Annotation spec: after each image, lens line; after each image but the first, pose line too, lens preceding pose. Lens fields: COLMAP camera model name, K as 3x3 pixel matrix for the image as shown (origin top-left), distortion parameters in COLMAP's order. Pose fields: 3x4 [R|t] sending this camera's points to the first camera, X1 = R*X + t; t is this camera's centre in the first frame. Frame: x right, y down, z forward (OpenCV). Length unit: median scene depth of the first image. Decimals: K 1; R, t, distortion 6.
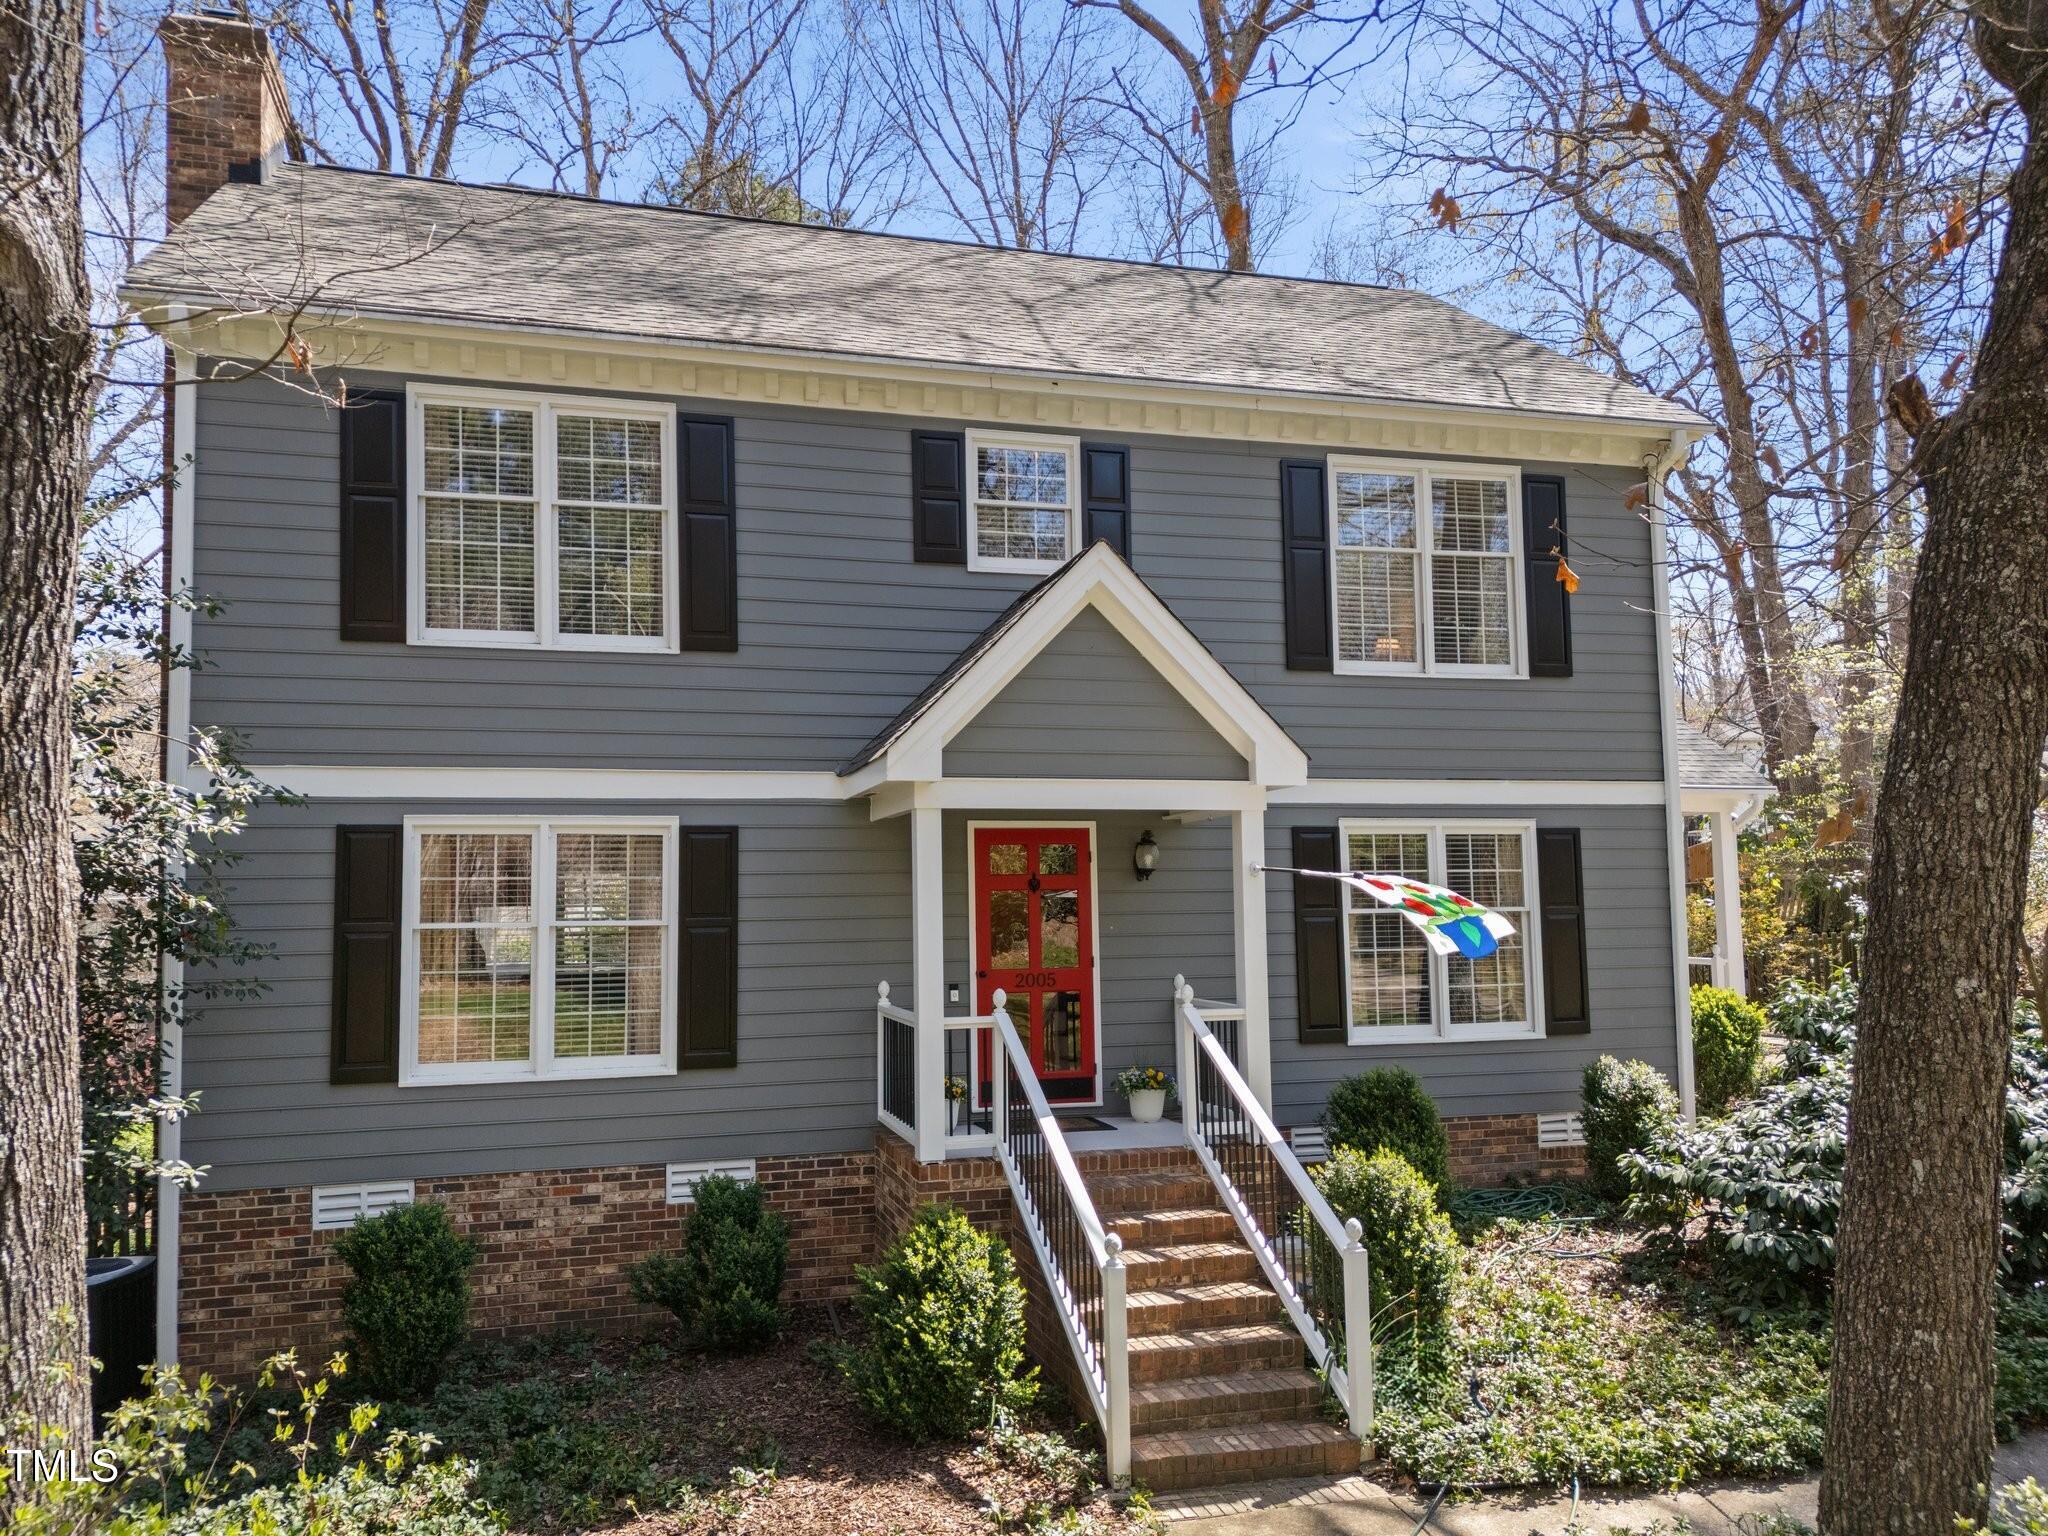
lens RADIAL K [[1606.2, 0, 1029.3], [0, 1606.2, 891.4], [0, 0, 1]] dist [0.073384, -0.103020]
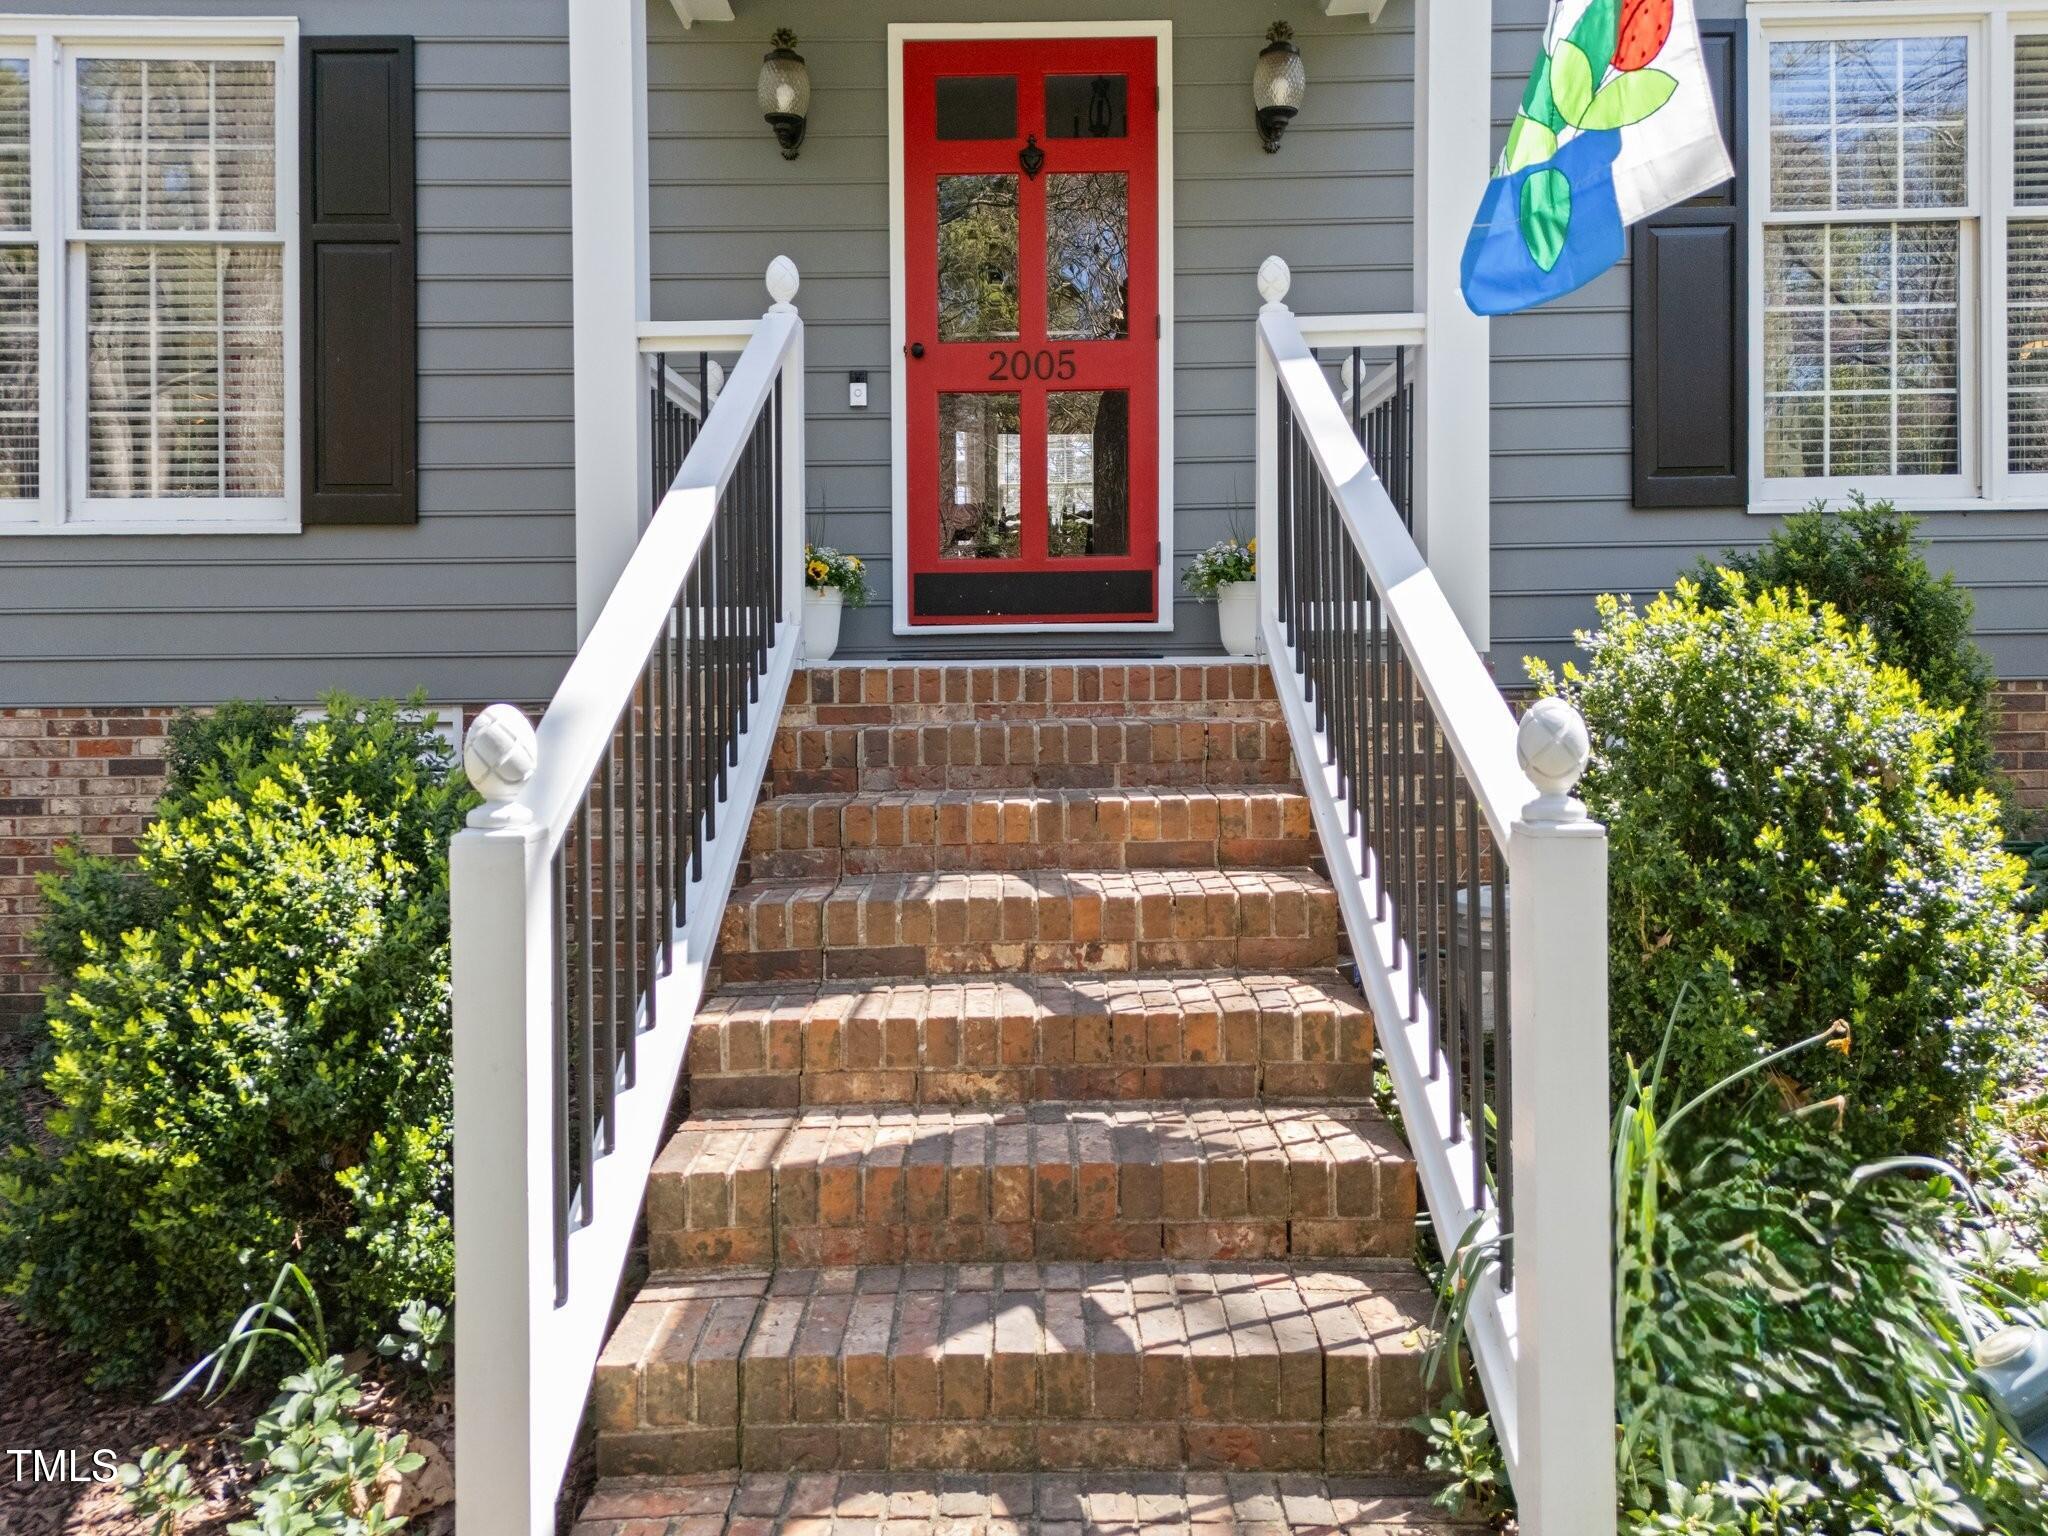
lens RADIAL K [[1593.8, 0, 1027.8], [0, 1593.8, 739.4], [0, 0, 1]] dist [0.052576, 0.000006]
pose [[0.960203, 0.020237, -0.278568, 0.151690], [-0.005358, 0.998523, 0.054069, 0.155063], [0.279250, -0.050424, 0.958893, 0.590737]]
